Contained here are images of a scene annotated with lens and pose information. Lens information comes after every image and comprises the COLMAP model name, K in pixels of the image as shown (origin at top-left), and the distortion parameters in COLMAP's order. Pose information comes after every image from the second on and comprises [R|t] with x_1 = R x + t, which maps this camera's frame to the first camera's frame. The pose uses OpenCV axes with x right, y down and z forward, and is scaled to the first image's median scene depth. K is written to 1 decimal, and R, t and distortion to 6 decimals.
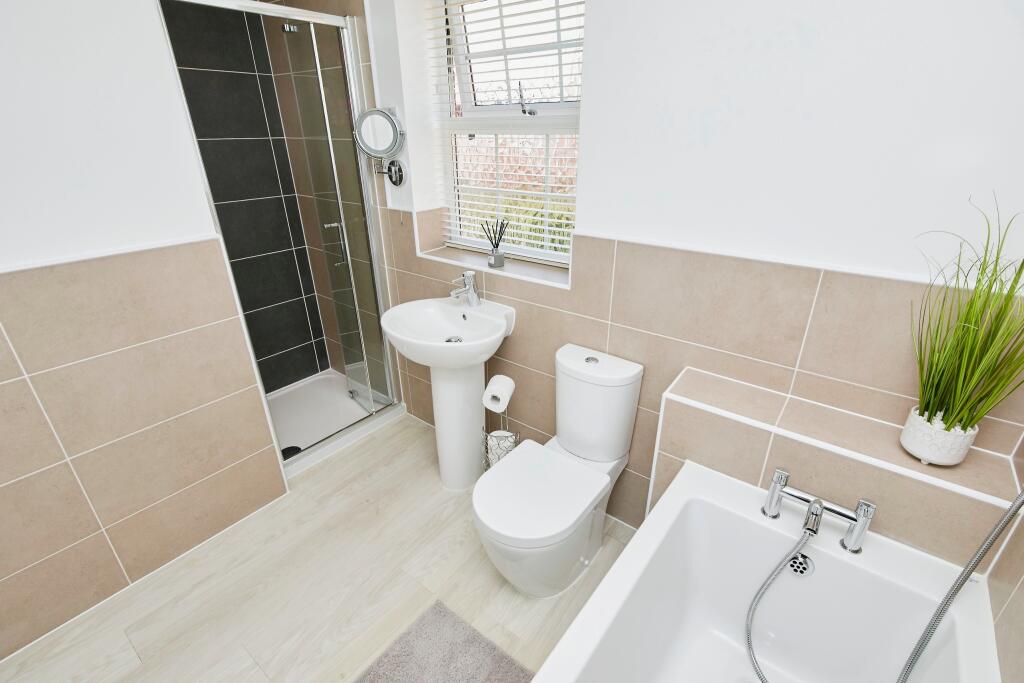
lens RADIAL K [[469.2, 0, 512.0], [0, 469.2, 341.5], [0, 0, 1]] dist [0.000438, 0.000064]
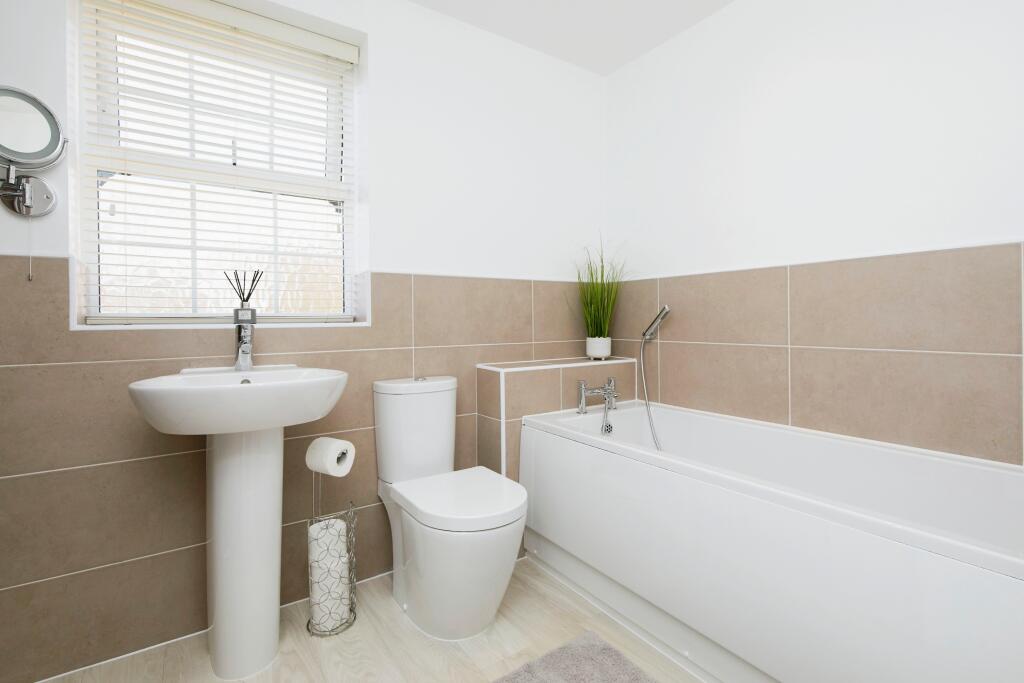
lens RADIAL K [[476.5, 0, 506.8], [0, 476.5, 326.4], [0, 0, 1]] dist [0.000535, 0.000222]
pose [[0.322942, -0.003545, 0.946412, -0.860591], [0.394523, 0.909469, -0.131216, 0.162977], [-0.860268, 0.415756, 0.295104, 0.485295]]
